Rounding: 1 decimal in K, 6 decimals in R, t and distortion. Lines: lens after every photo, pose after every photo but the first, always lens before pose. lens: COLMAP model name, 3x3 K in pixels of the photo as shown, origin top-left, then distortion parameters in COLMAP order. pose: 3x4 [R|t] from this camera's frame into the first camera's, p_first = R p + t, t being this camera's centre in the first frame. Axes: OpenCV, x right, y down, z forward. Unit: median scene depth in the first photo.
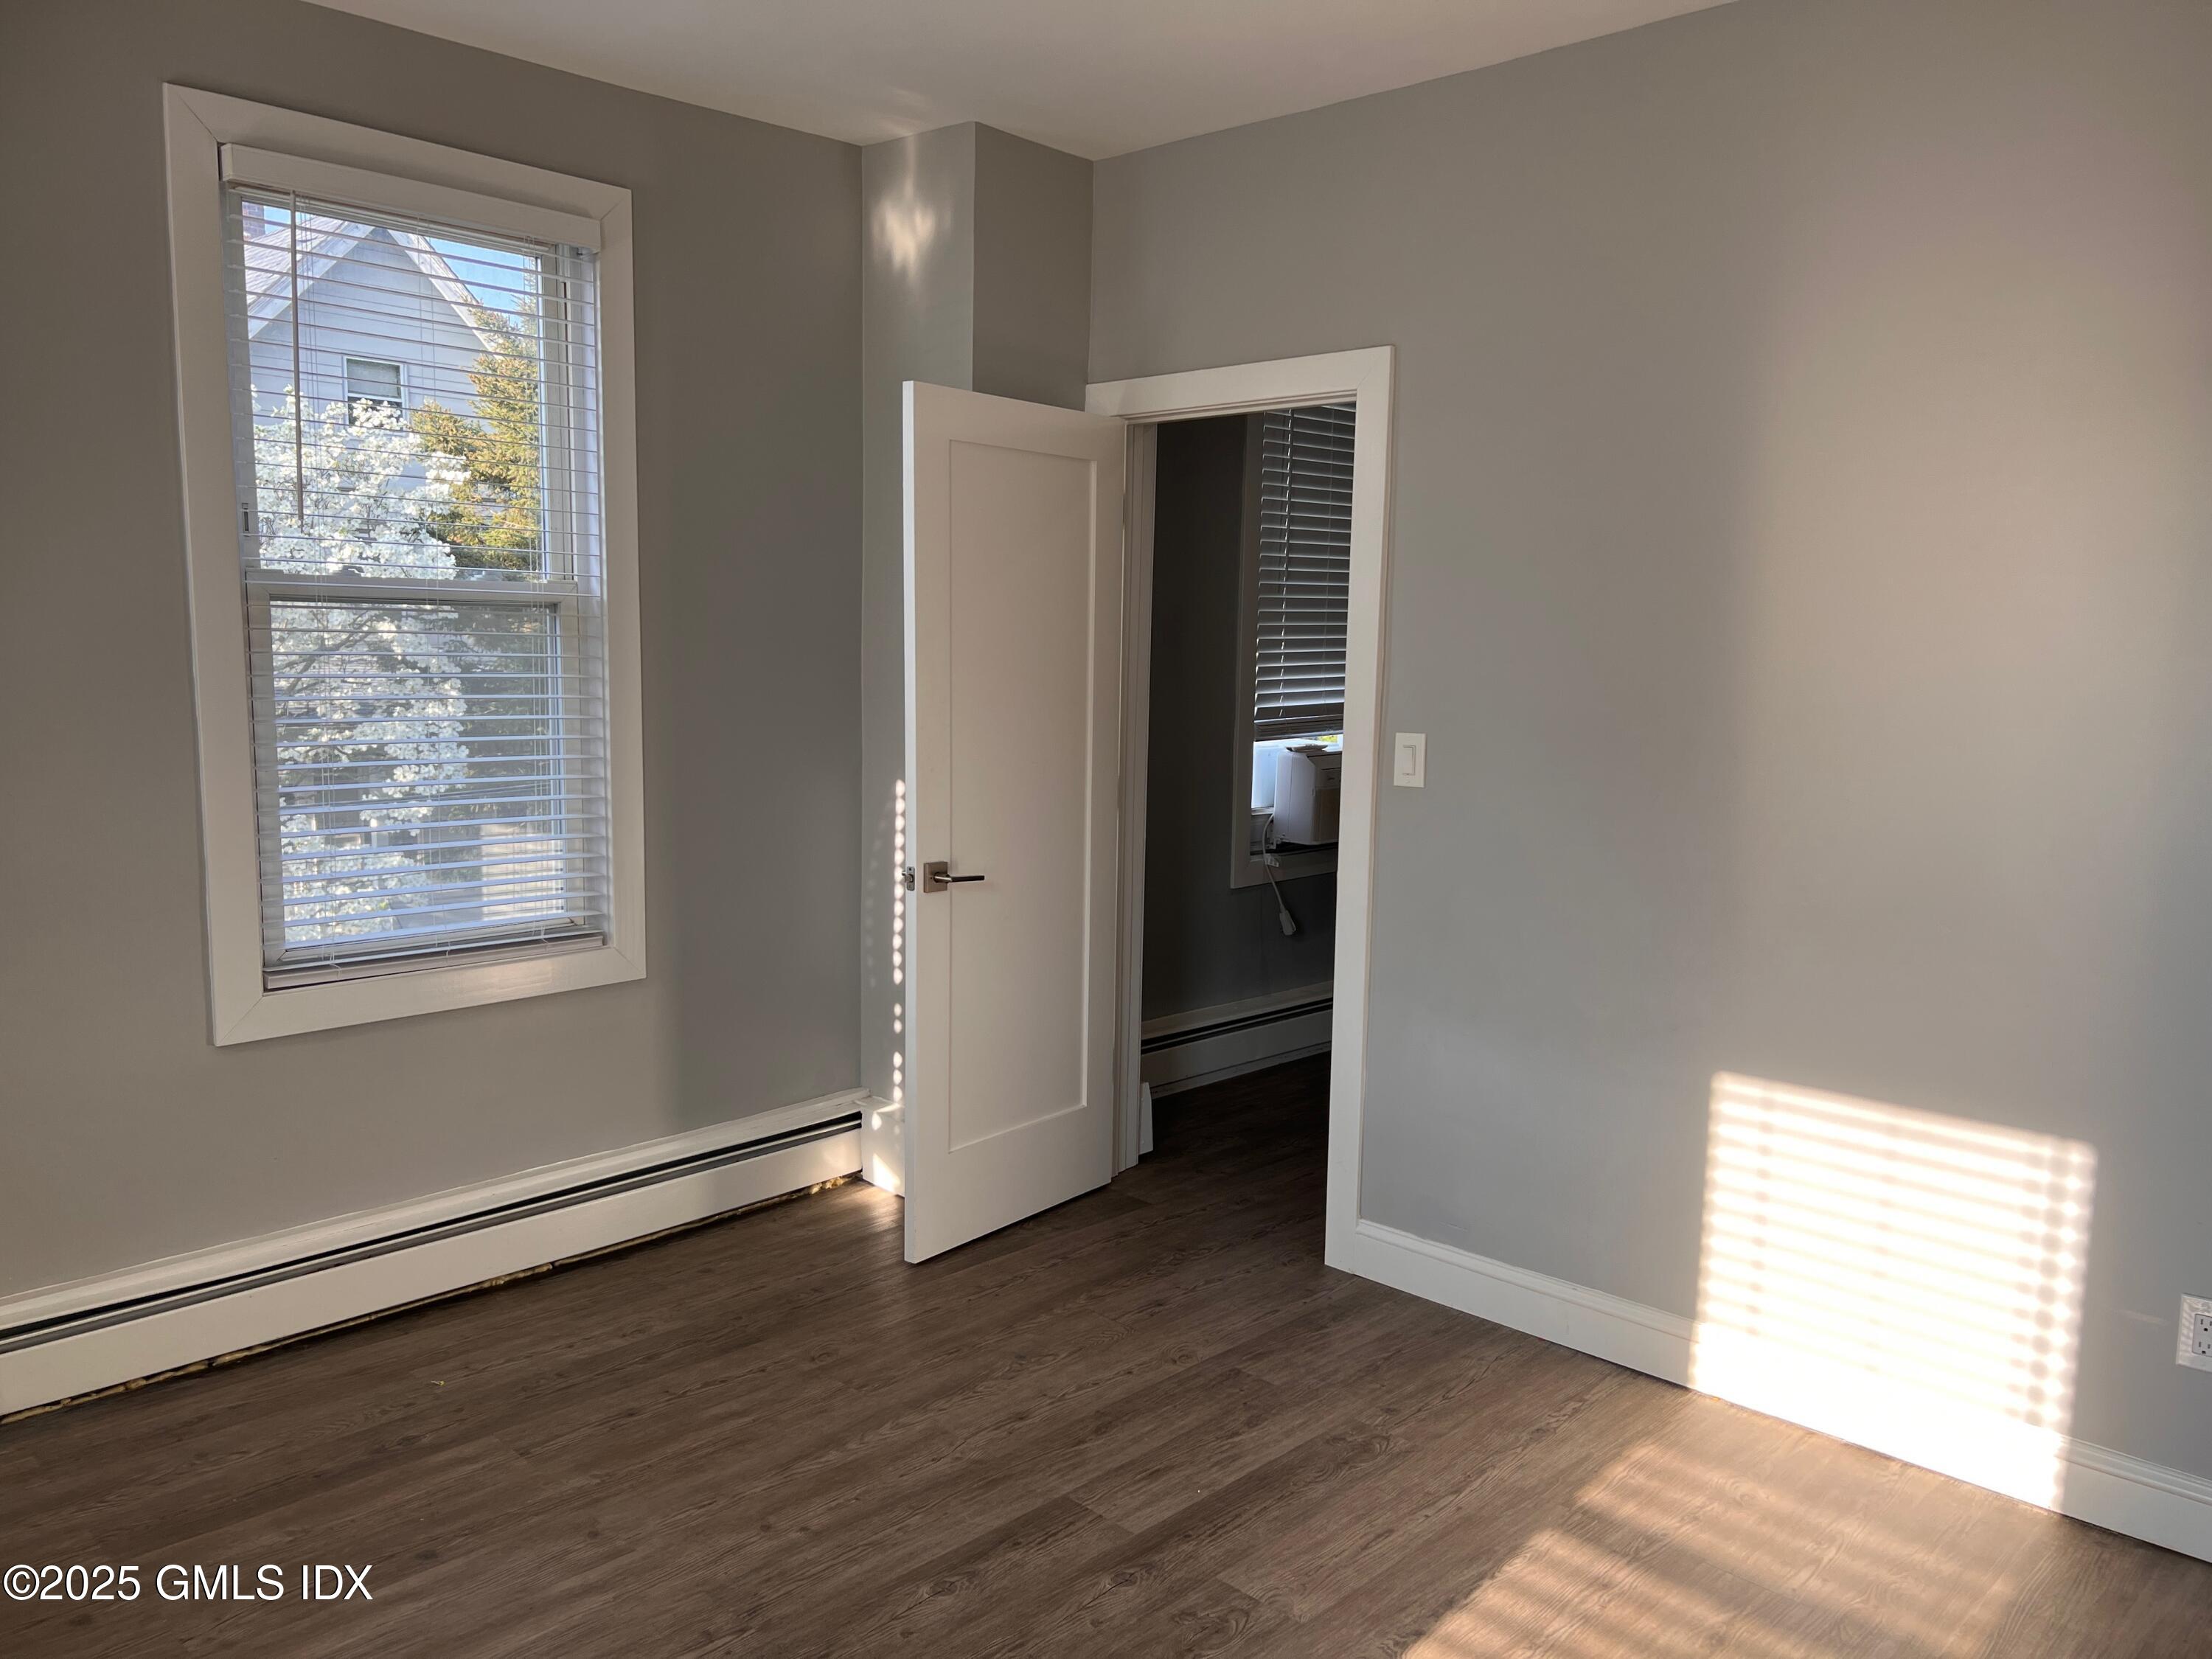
lens RADIAL K [[1653.6, 0, 1099.5], [0, 1653.6, 837.4], [0, 0, 1]] dist [0.042459, -0.048451]
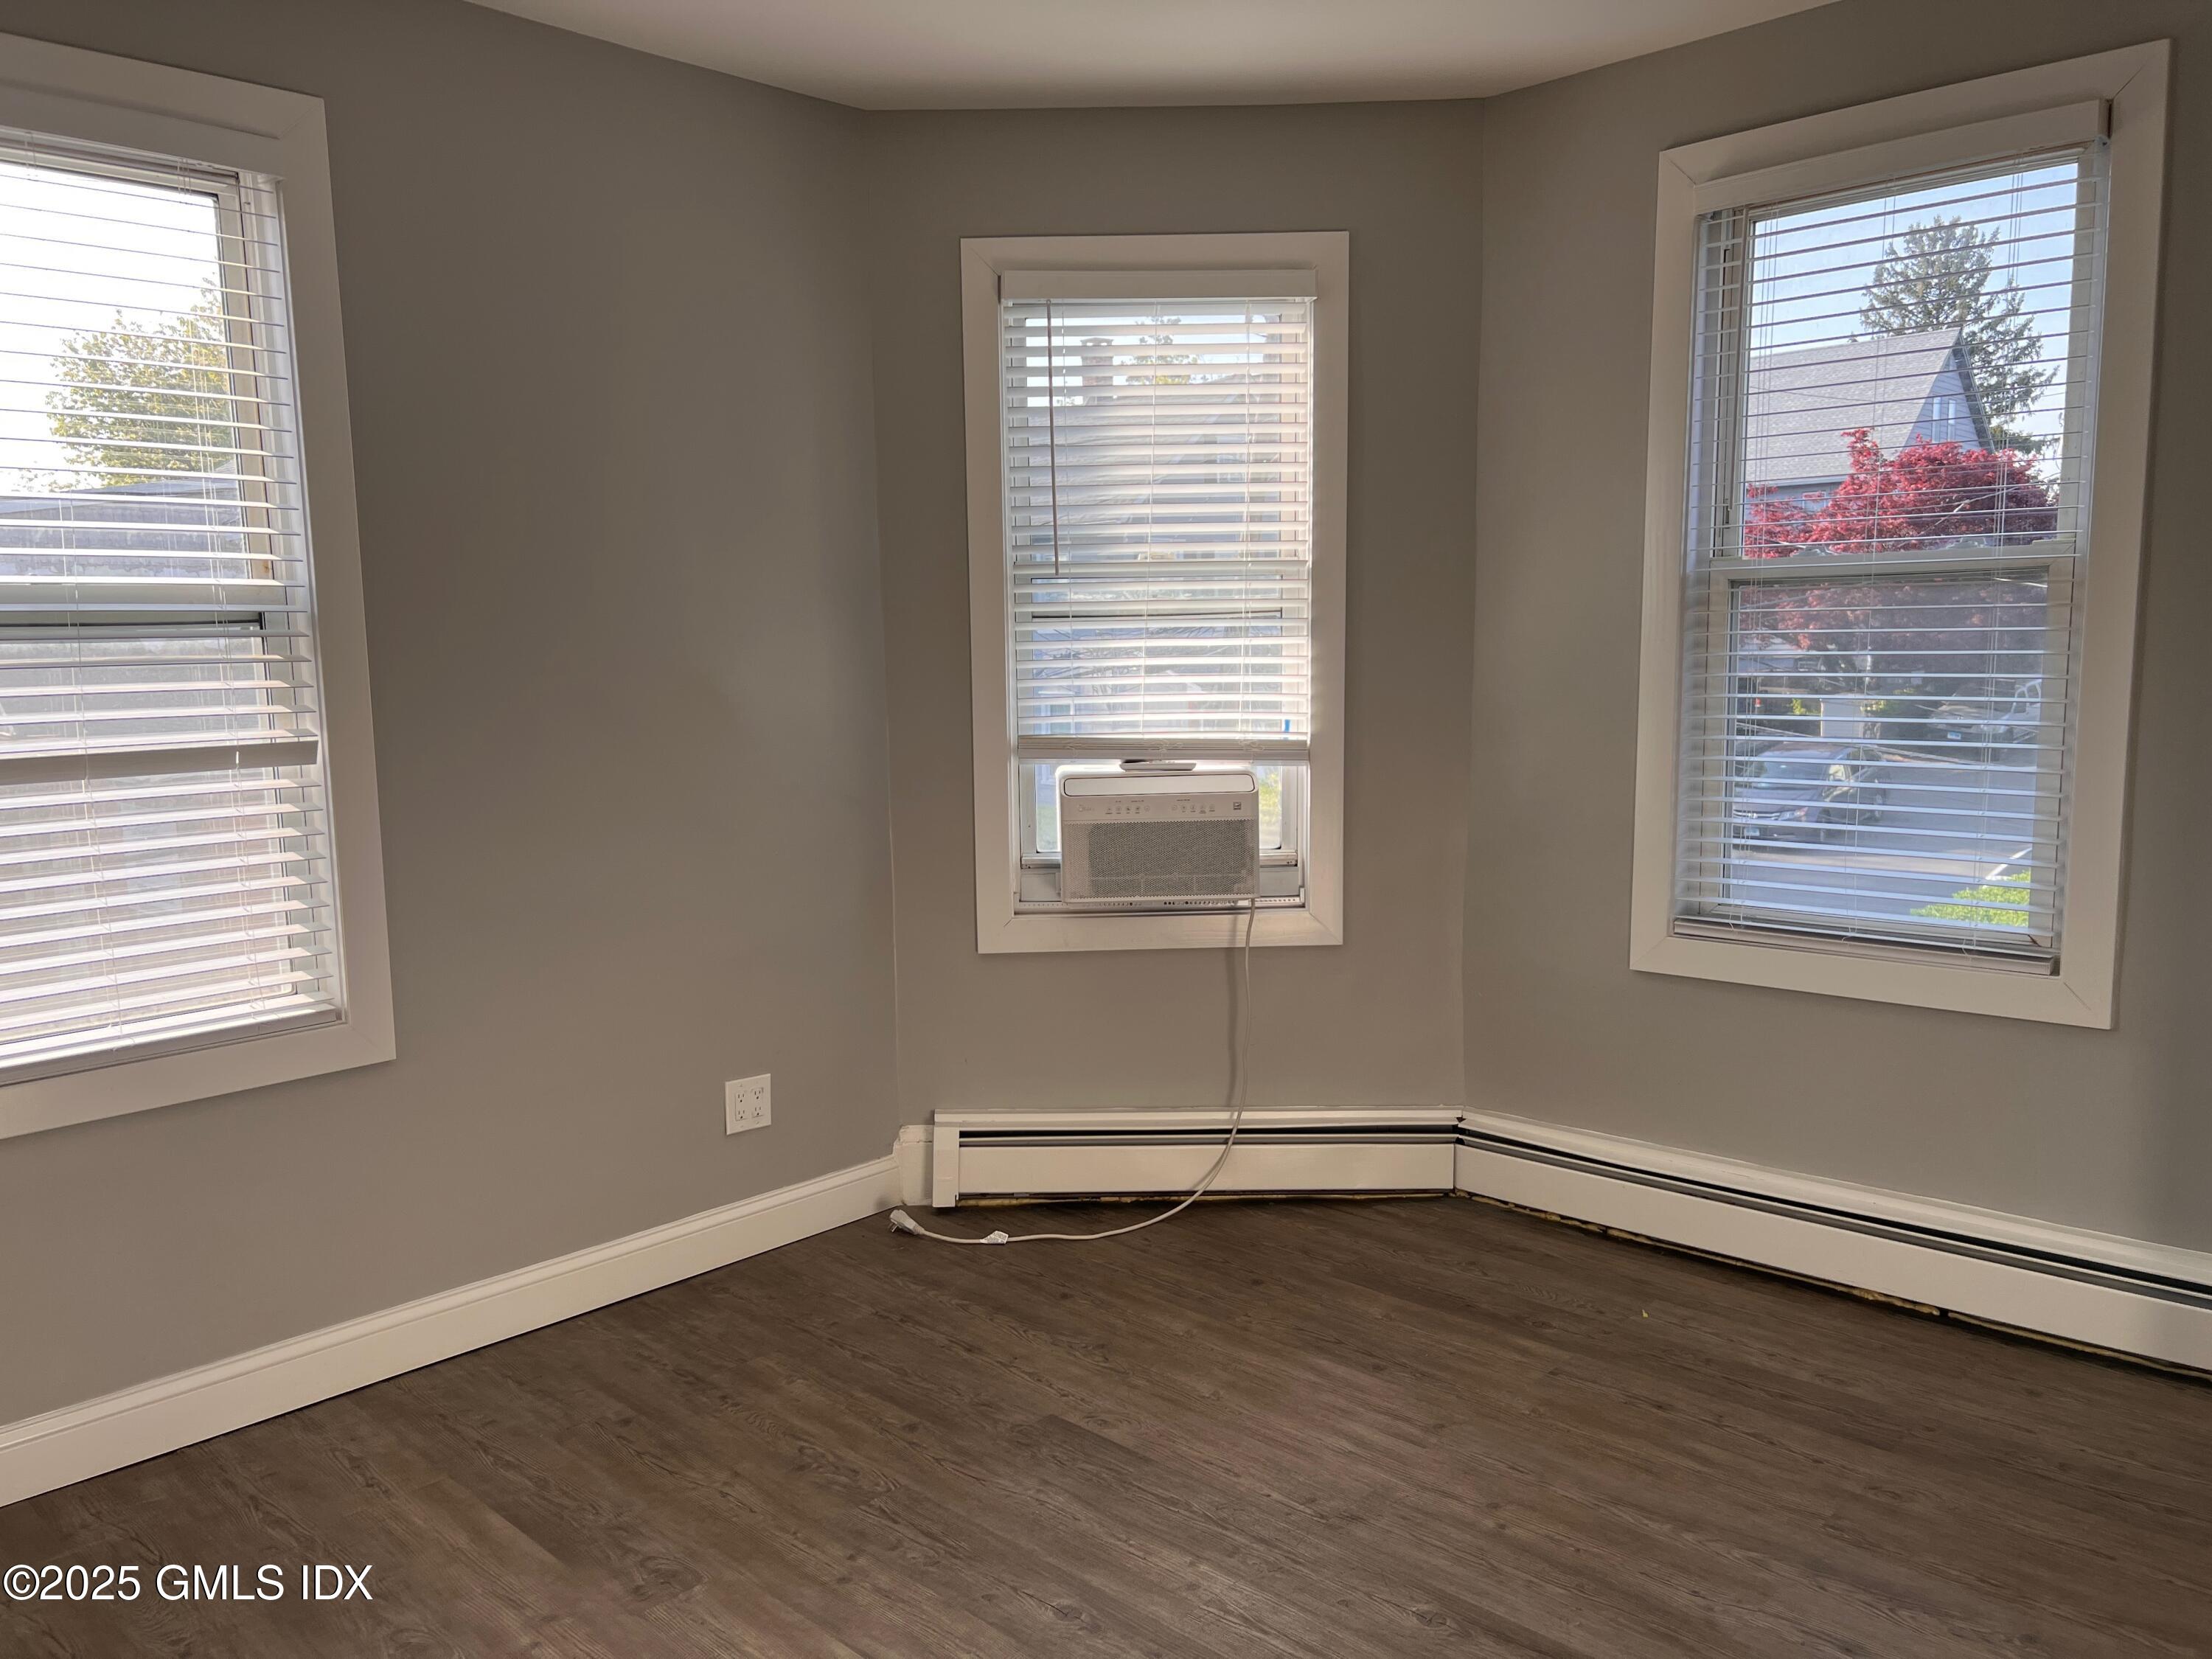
lens RADIAL K [[1653.6, 0, 1092.7], [0, 1653.6, 835.9], [0, 0, 1]] dist [0.042459, -0.048451]
pose [[0.013140, 0.103963, -0.994494, 0.622544], [-0.102149, 0.989516, 0.102093, -0.048623], [0.994682, 0.100245, 0.023622, 0.585166]]
